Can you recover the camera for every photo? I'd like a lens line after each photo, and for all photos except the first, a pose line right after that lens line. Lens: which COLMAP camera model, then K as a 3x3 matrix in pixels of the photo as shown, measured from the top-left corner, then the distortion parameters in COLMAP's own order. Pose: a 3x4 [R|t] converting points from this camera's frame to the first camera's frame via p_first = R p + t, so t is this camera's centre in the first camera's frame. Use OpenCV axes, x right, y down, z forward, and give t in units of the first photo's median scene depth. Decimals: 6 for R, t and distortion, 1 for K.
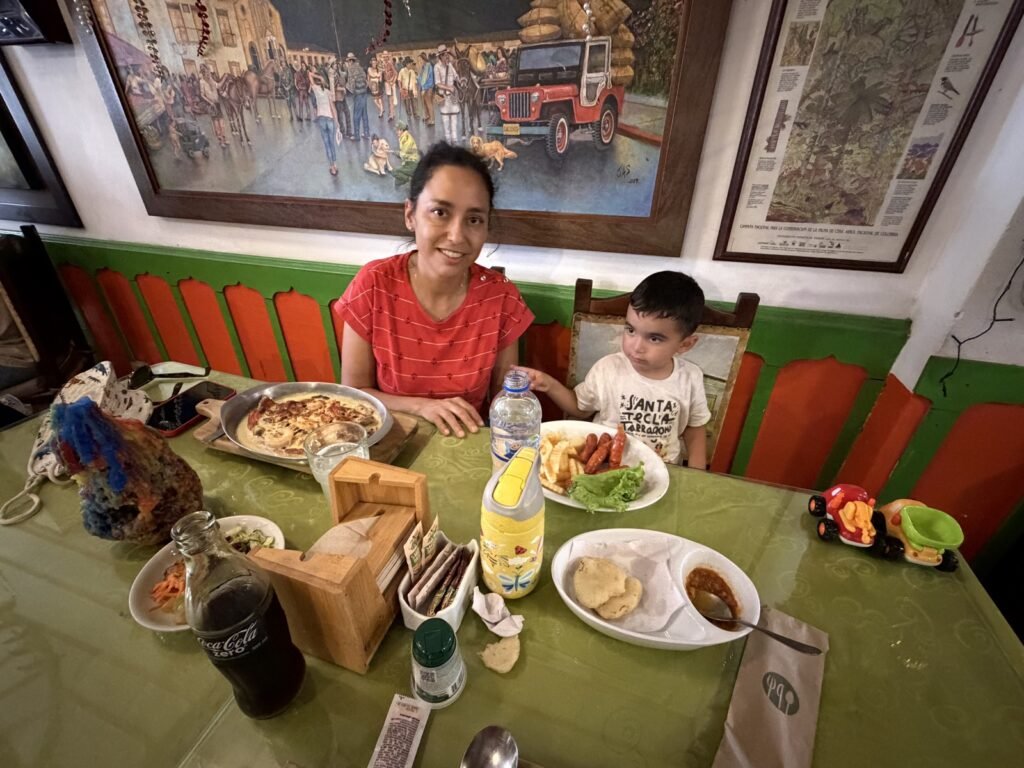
lens RADIAL K [[442.9, 0, 507.7], [0, 442.9, 381.6], [0, 0, 1]] dist [-0.000805, 0.000497]
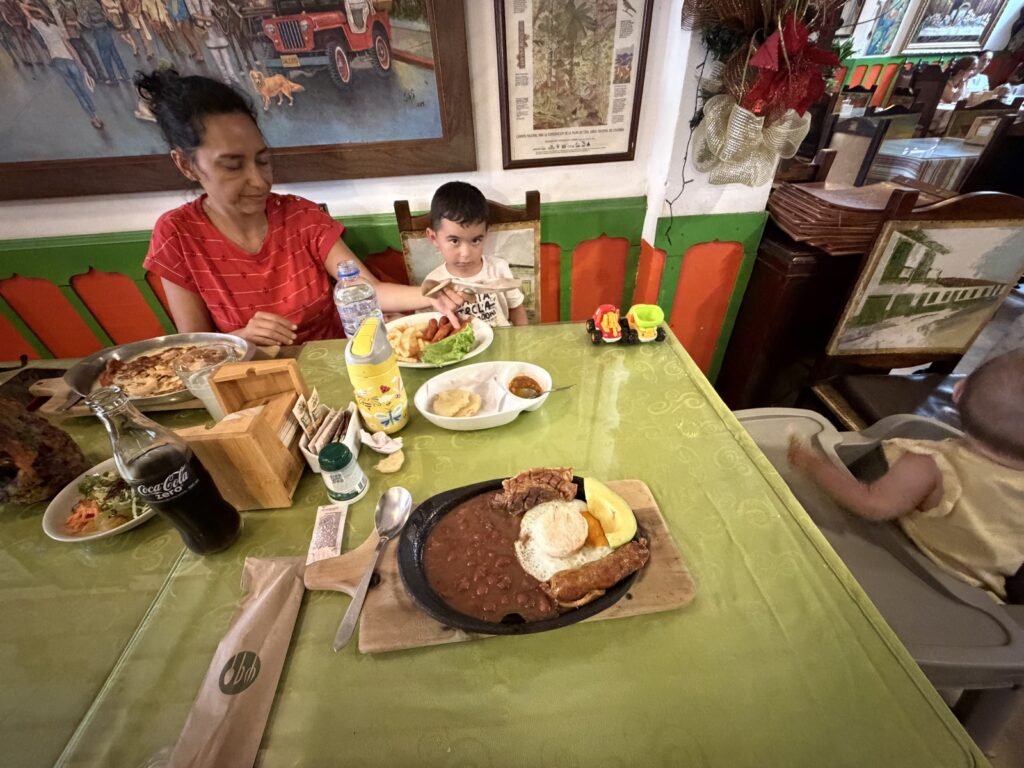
lens RADIAL K [[419.9, 0, 512.7], [0, 419.9, 384.8], [0, 0, 1]] dist [-0.000230, -0.000159]
pose [[0.924025, -0.267459, 0.273209, 0.021948], [0.228211, 0.959159, 0.167134, 0.125025], [-0.306753, -0.092087, 0.947324, -0.176934]]
